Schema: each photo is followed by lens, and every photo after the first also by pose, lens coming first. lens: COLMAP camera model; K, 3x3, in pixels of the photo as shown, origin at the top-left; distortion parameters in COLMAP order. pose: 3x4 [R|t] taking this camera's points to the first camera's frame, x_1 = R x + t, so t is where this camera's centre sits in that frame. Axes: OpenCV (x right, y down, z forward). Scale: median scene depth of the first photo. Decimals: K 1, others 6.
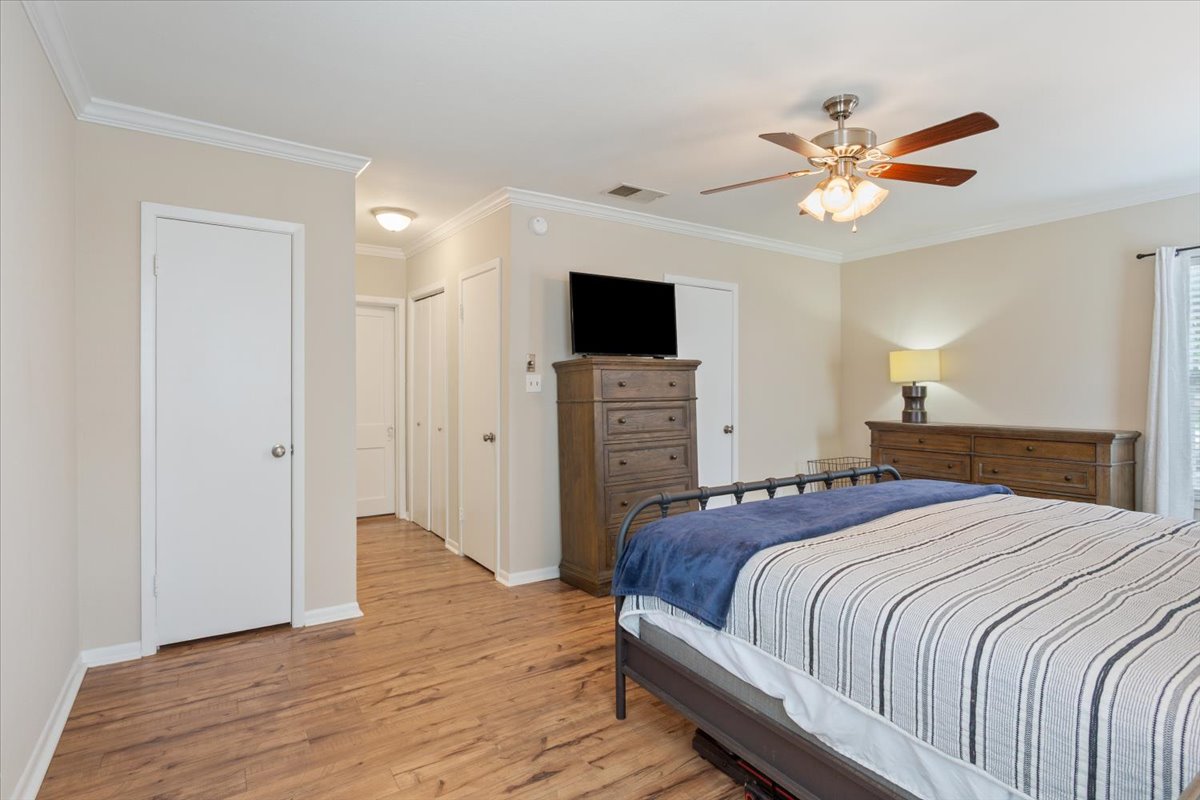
lens RADIAL K [[629.0, 0, 604.3], [0, 629.0, 390.9], [0, 0, 1]] dist [-0.025897, 0.000233]
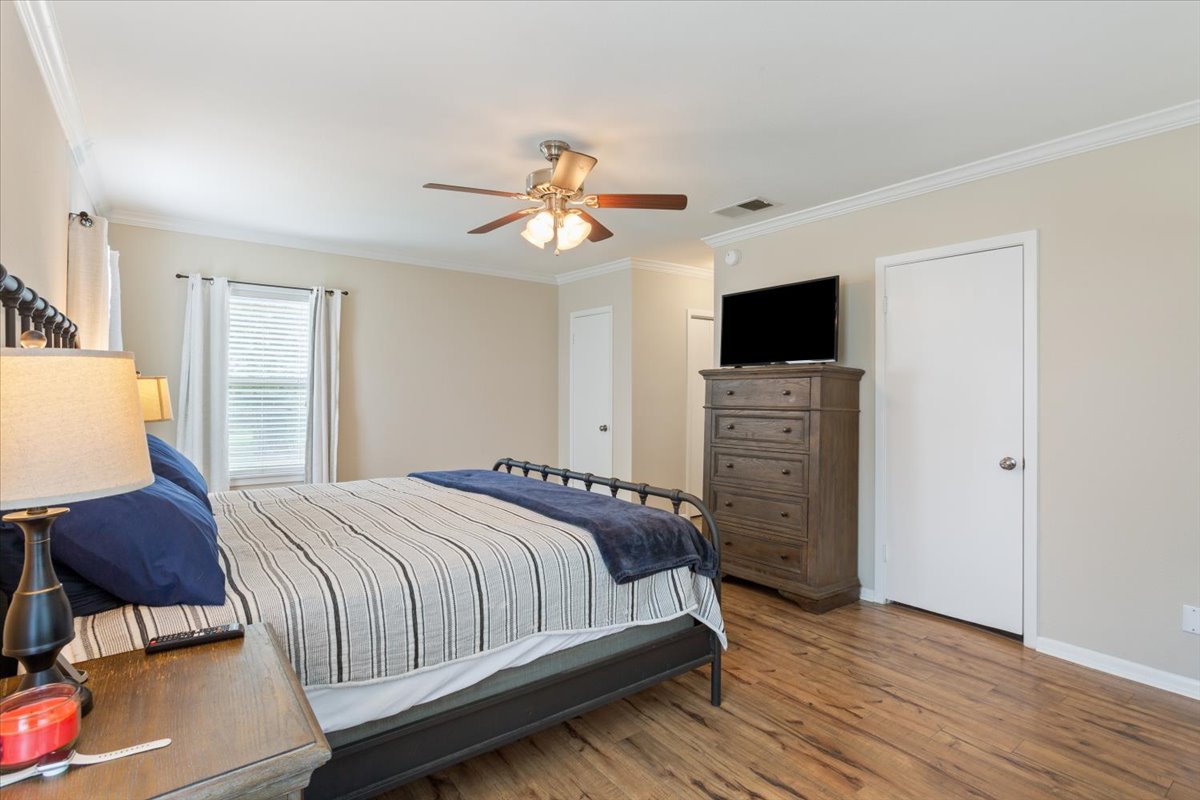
lens RADIAL K [[582.7, 0, 602.5], [0, 582.7, 387.7], [0, 0, 1]] dist [-0.011054, -0.000107]
pose [[0.050048, -0.013063, -0.998661, 0.992851], [-0.015521, 0.999784, -0.013855, -0.001817], [0.998626, 0.016194, 0.049835, 0.723820]]
